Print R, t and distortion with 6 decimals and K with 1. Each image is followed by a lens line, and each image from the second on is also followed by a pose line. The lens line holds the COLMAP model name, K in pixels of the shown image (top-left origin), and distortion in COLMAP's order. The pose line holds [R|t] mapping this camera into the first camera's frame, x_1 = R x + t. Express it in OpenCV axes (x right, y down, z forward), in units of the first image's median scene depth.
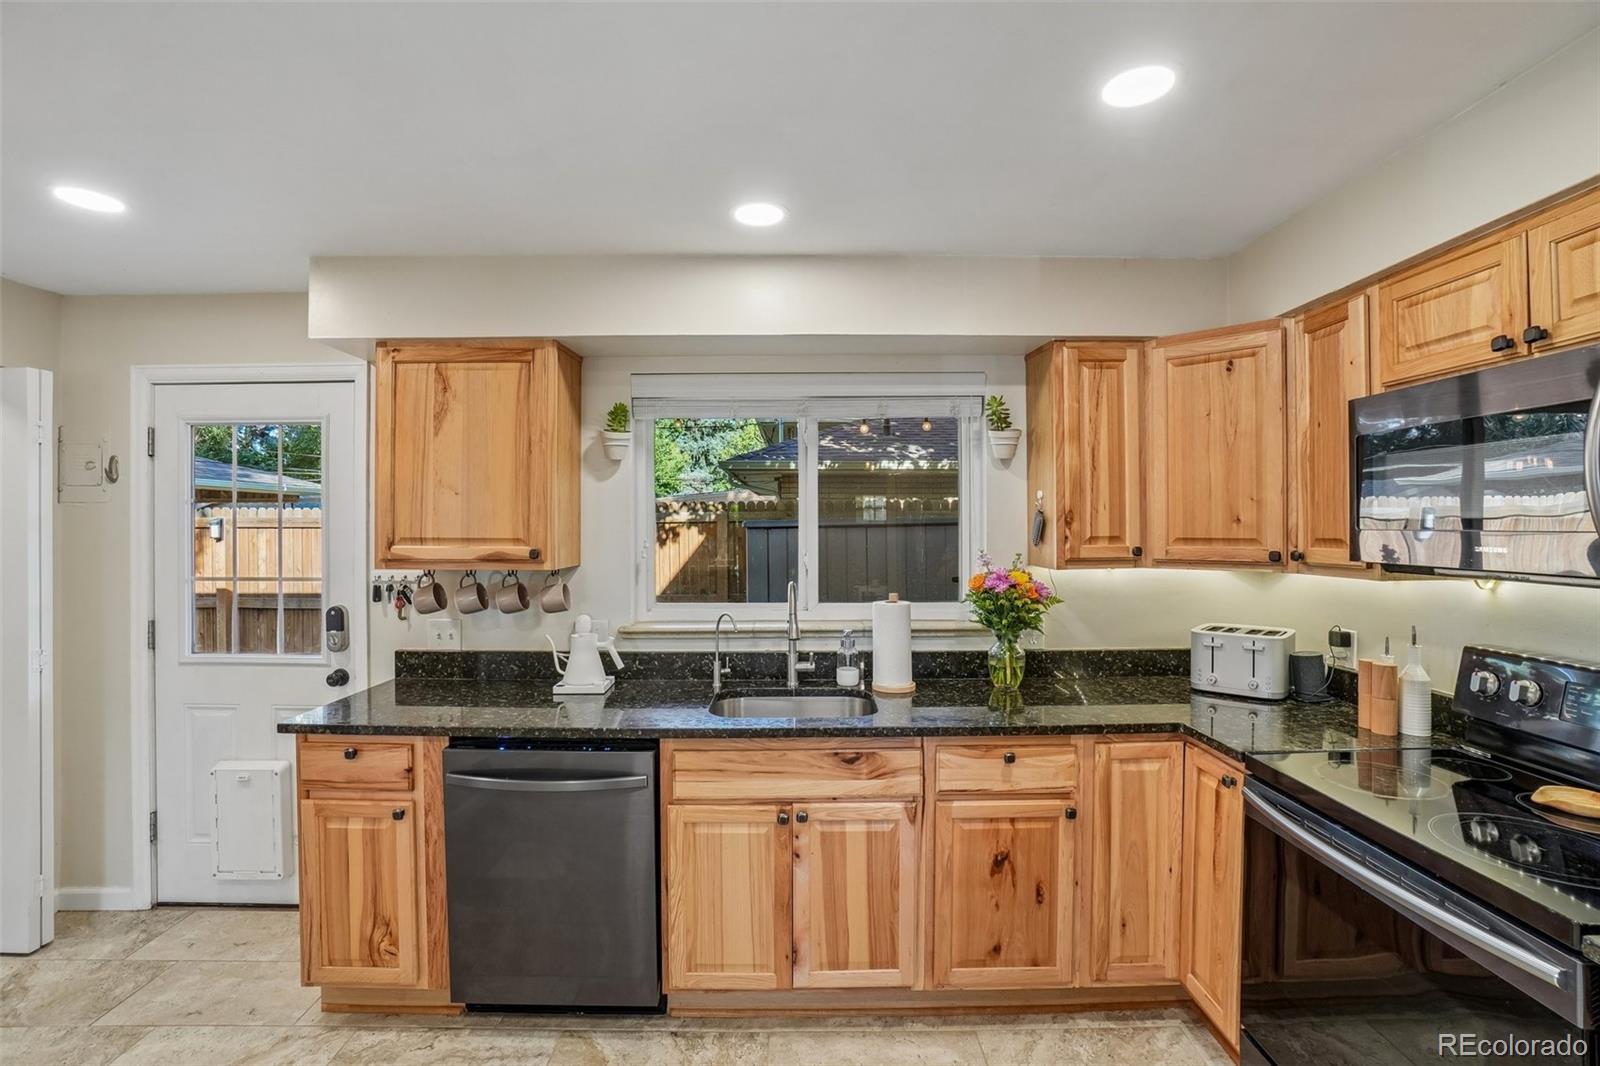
lens RADIAL K [[715.5, 0, 801.2], [0, 715.5, 526.8], [0, 0, 1]] dist [-0.063373, 0.023523]
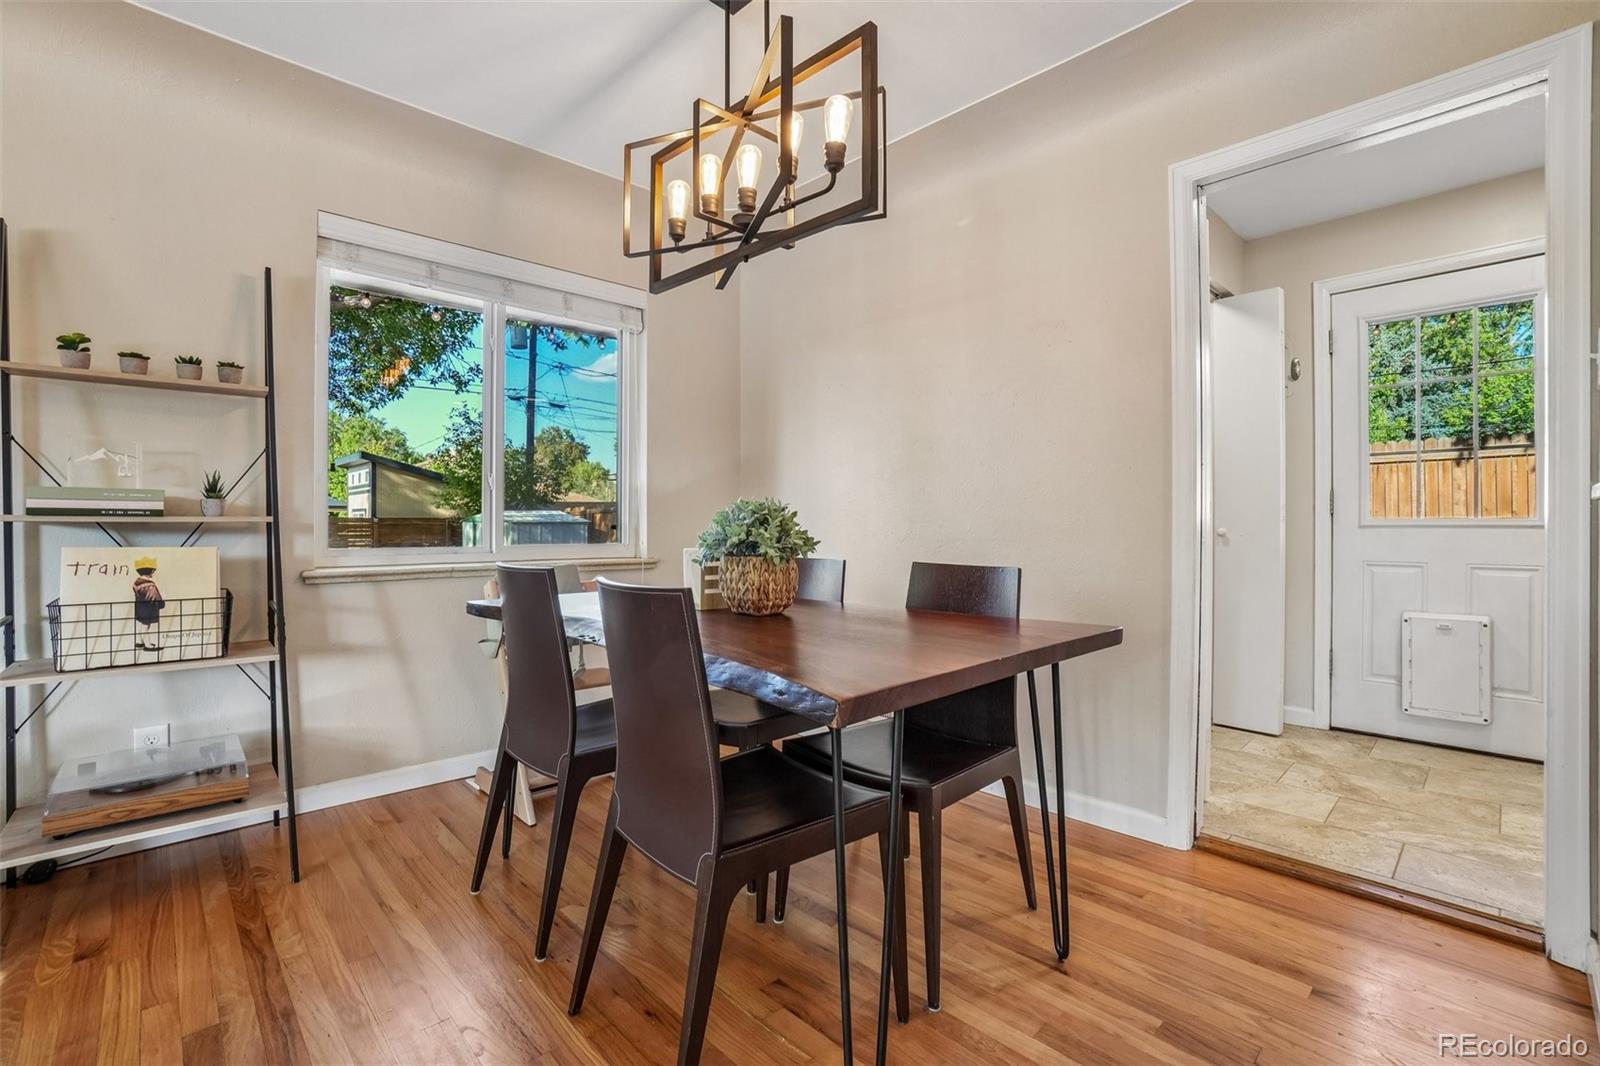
lens RADIAL K [[715.5, 0, 801.2], [0, 715.5, 526.8], [0, 0, 1]] dist [-0.063373, 0.023523]
pose [[0.681007, 0.002121, -0.732274, -0.864994], [0.002149, 0.999986, 0.004895, 0.241777], [0.732274, -0.004908, 0.680992, -0.640580]]
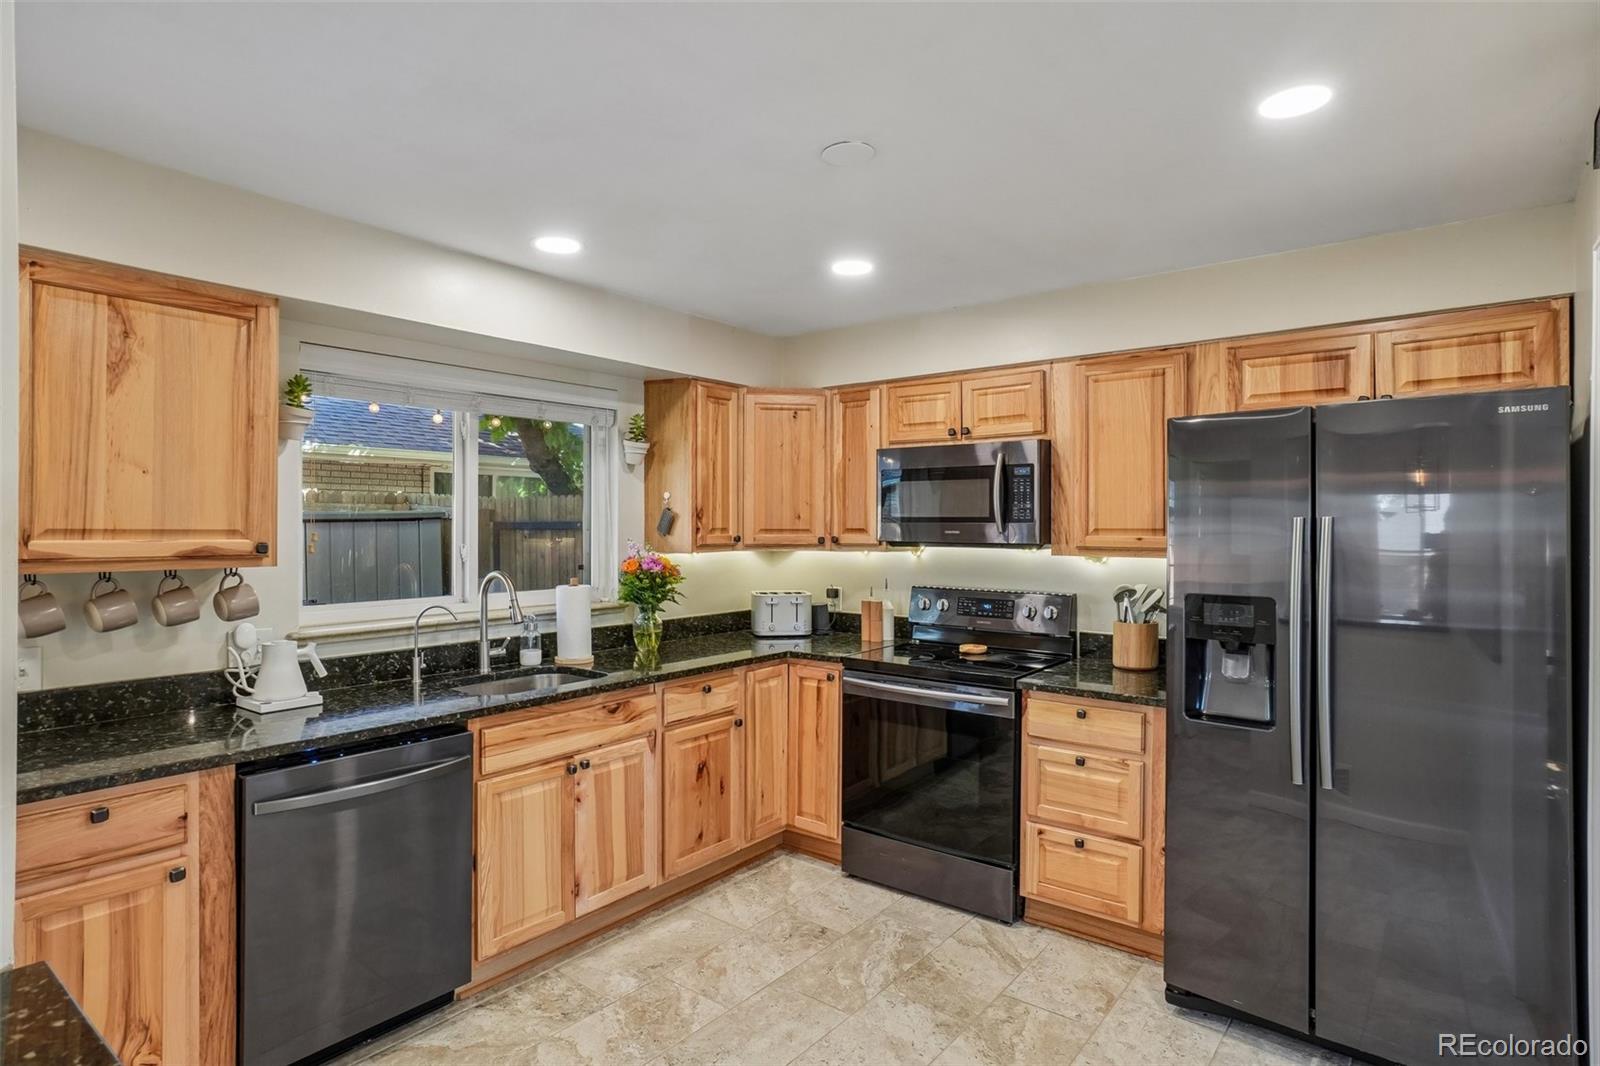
lens RADIAL K [[844.9, 0, 801.5], [0, 844.9, 528.3], [0, 0, 1]] dist [-0.004726, 0.000030]
pose [[0.620848, 0.000514, 0.783930, -0.827827], [-0.003284, 0.999993, 0.001946, 0.011304], [-0.783924, -0.003783, 0.620846, -0.146605]]
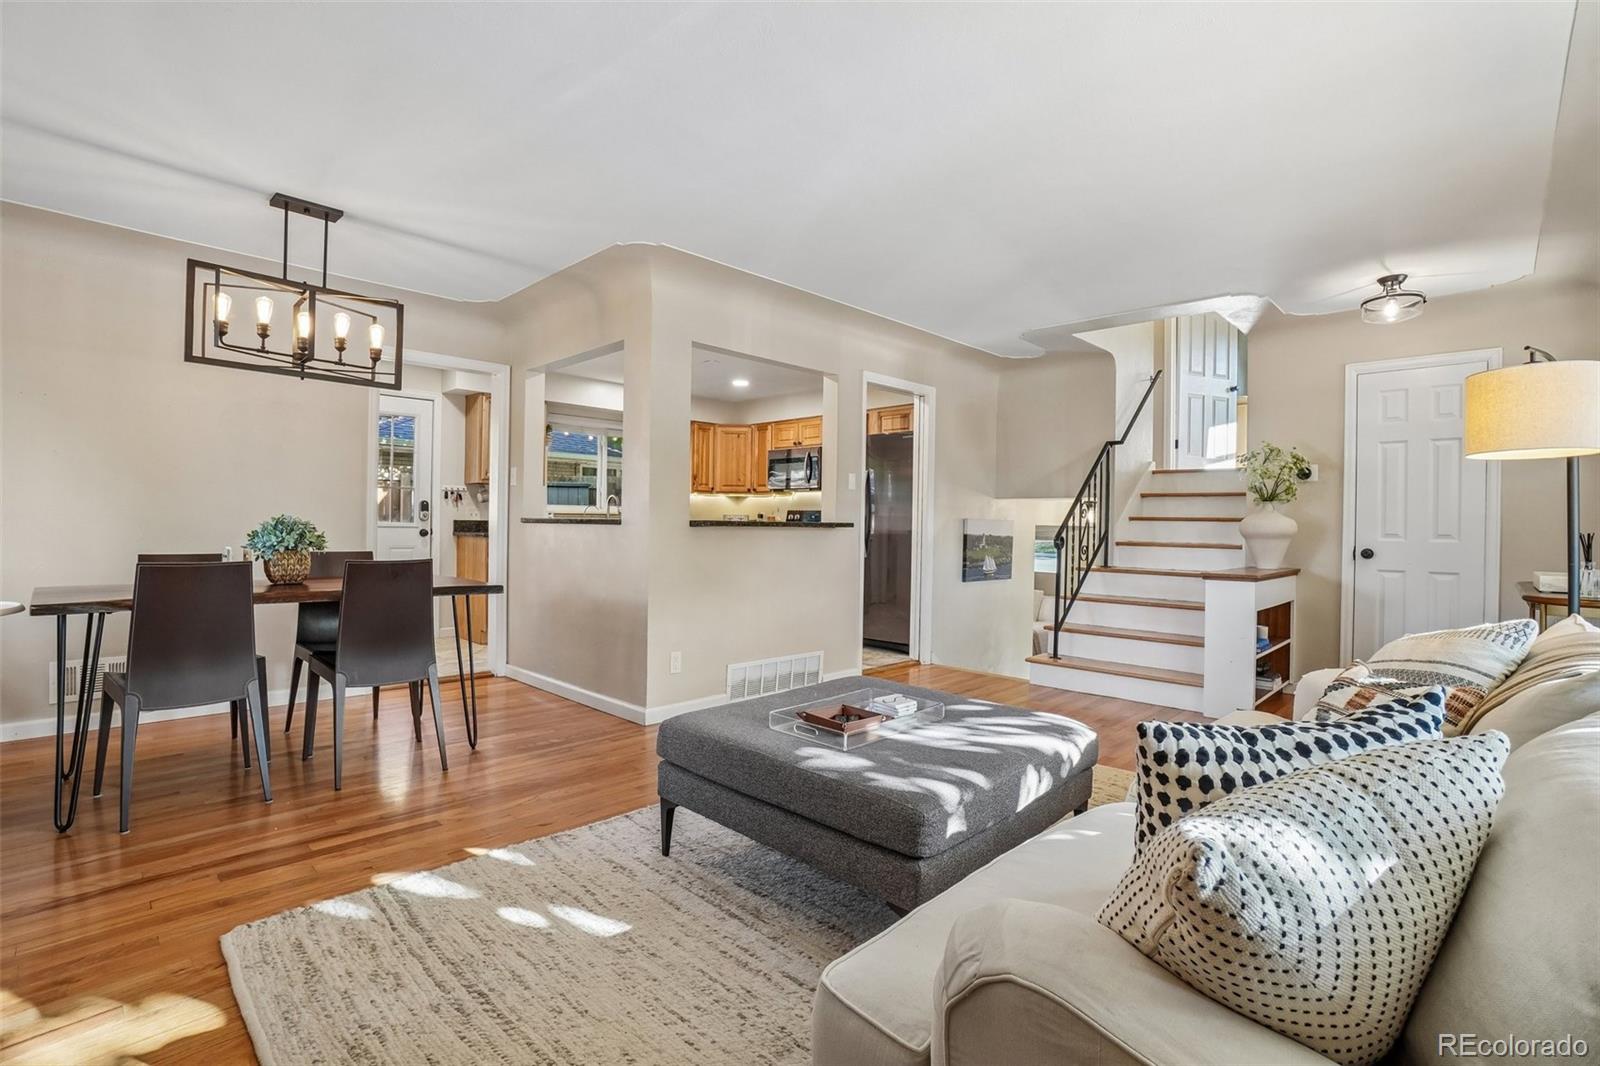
lens RADIAL K [[715.5, 0, 801.2], [0, 715.5, 526.8], [0, 0, 1]] dist [-0.063373, 0.023523]
pose [[0.699357, 0.008467, 0.714723, -1.776954], [-0.017059, 0.999843, 0.004847, 0.208383], [-0.714569, -0.015582, 0.699391, -1.792201]]
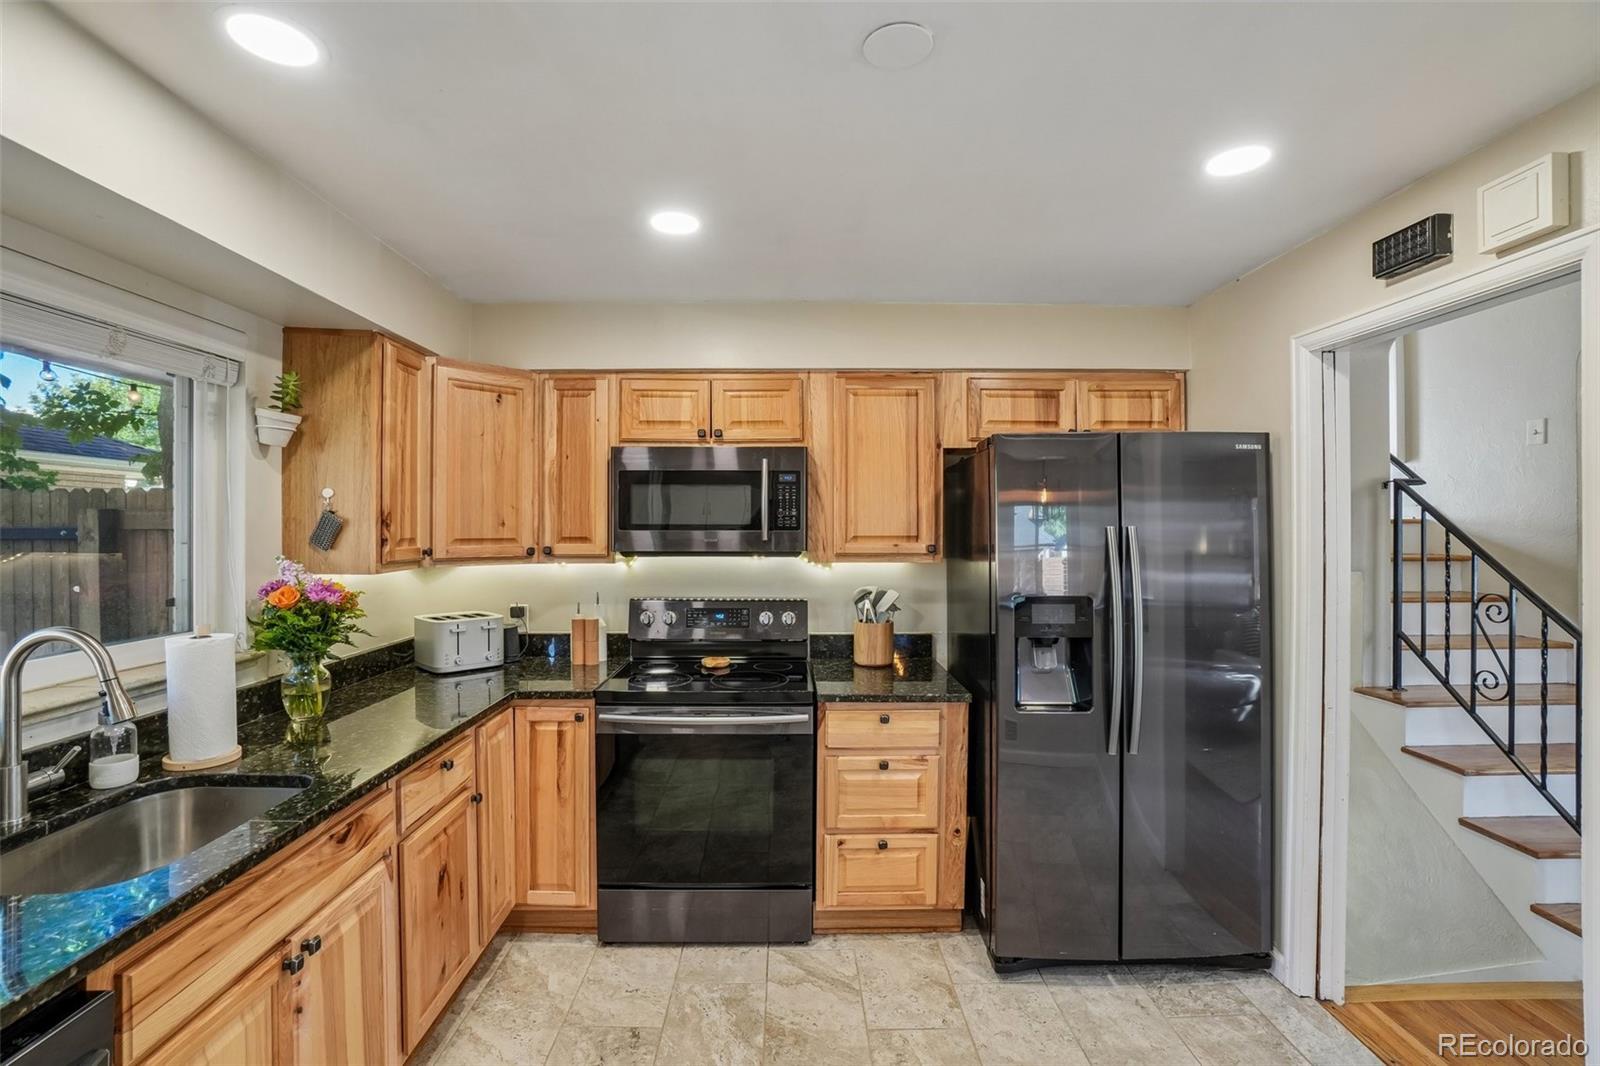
lens RADIAL K [[703.3, 0, 788.7], [0, 703.3, 527.1], [0, 0, 1]] dist [-0.060347, 0.022299]
pose [[0.000945, 0.004307, 0.999990, -0.626551], [0.000803, 0.999990, -0.004307, 0.002312], [-0.999999, 0.000807, 0.000941, 0.500909]]
